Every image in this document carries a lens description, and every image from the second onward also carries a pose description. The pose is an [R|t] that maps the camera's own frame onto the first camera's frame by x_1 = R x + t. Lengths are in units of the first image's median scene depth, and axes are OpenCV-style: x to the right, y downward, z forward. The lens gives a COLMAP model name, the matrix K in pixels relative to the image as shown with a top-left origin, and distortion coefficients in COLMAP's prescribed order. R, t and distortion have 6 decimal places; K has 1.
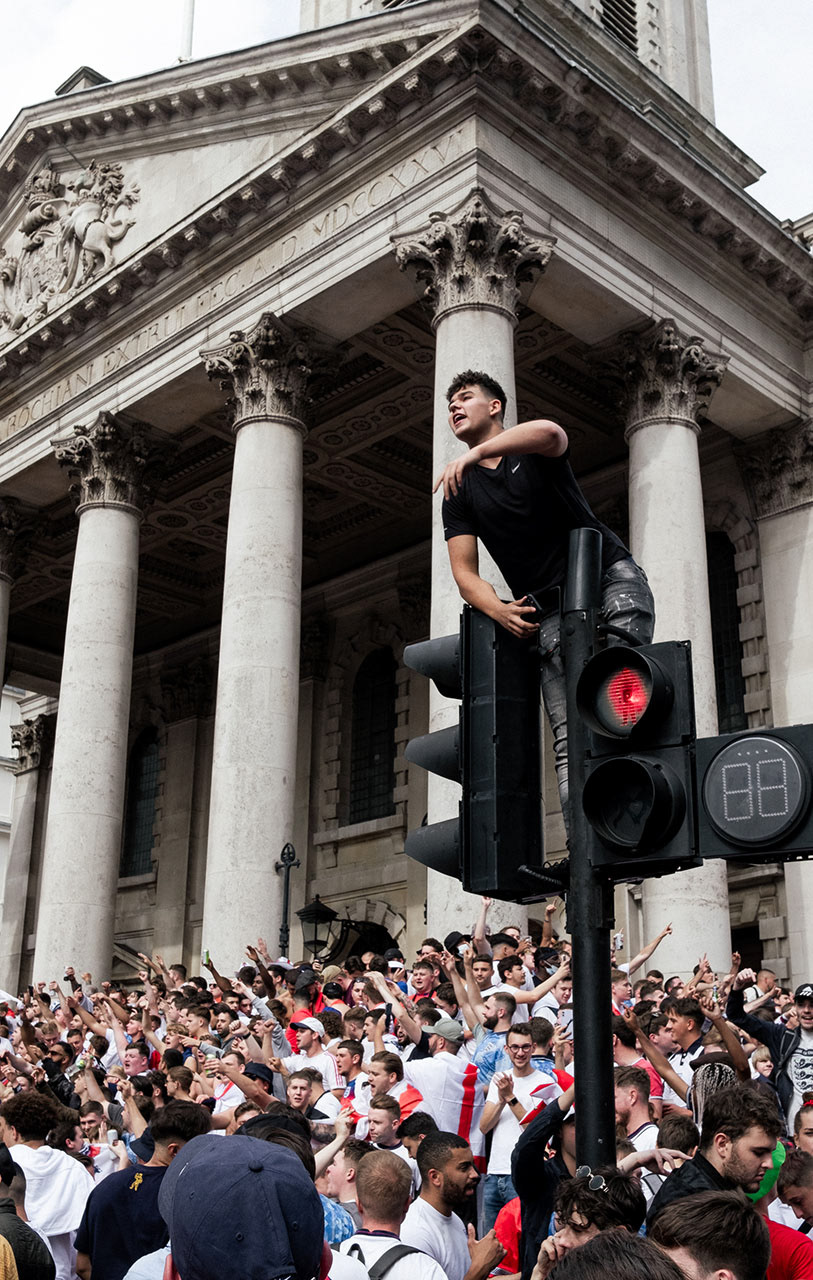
lens RADIAL K [[1488.5, 0, 402.3], [0, 1488.5, 652.1], [0, 0, 1]] dist [0.030129, 0.000000]
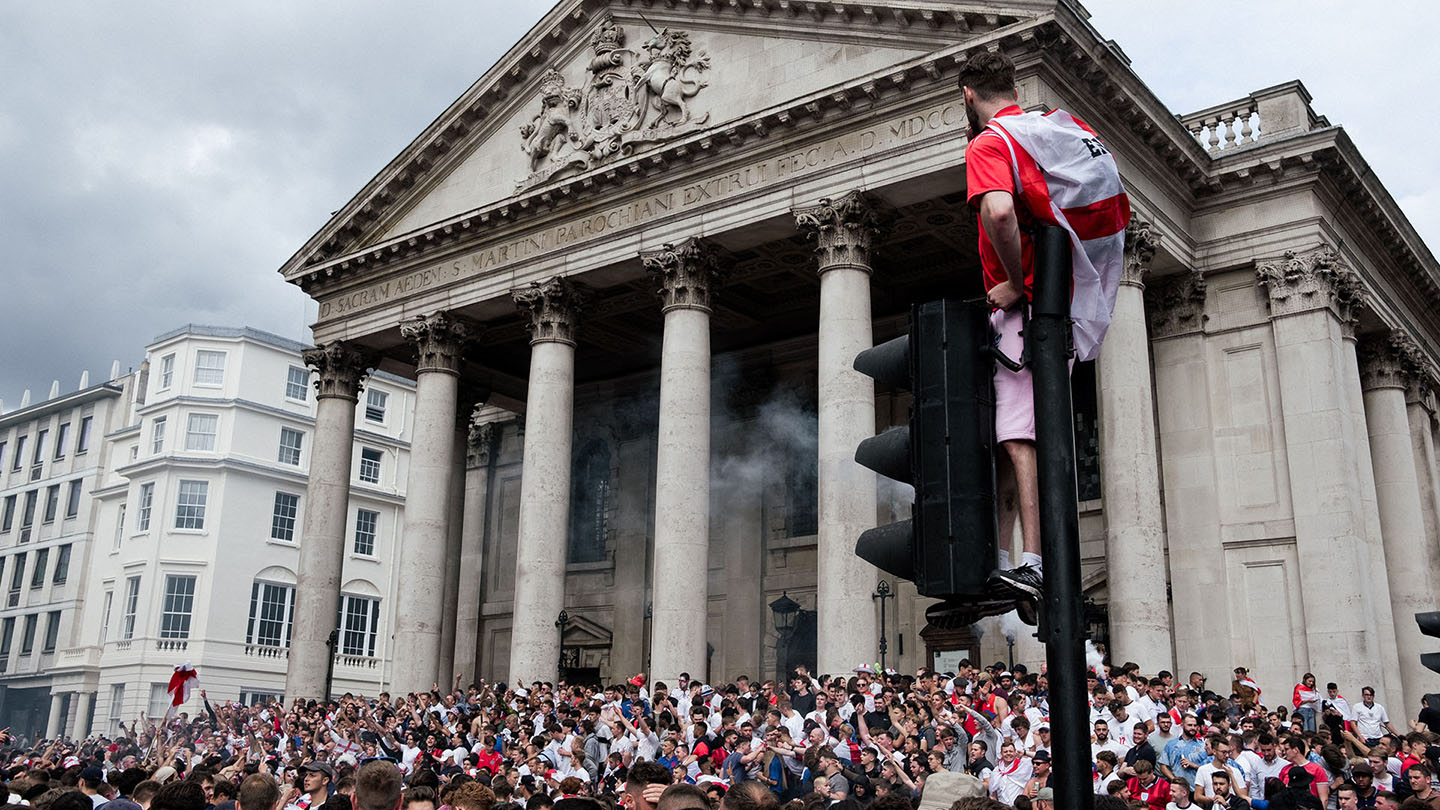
lens RADIAL K [[1401.8, 0, 728.5], [0, 1401.8, 391.2], [0, 0, 1]] dist [0.012292, 0.000000]
pose [[0.990118, 0.042976, 0.133492, -0.342719], [-0.051650, 0.996726, 0.062202, -0.108046], [-0.130382, -0.068483, 0.989096, -0.254528]]
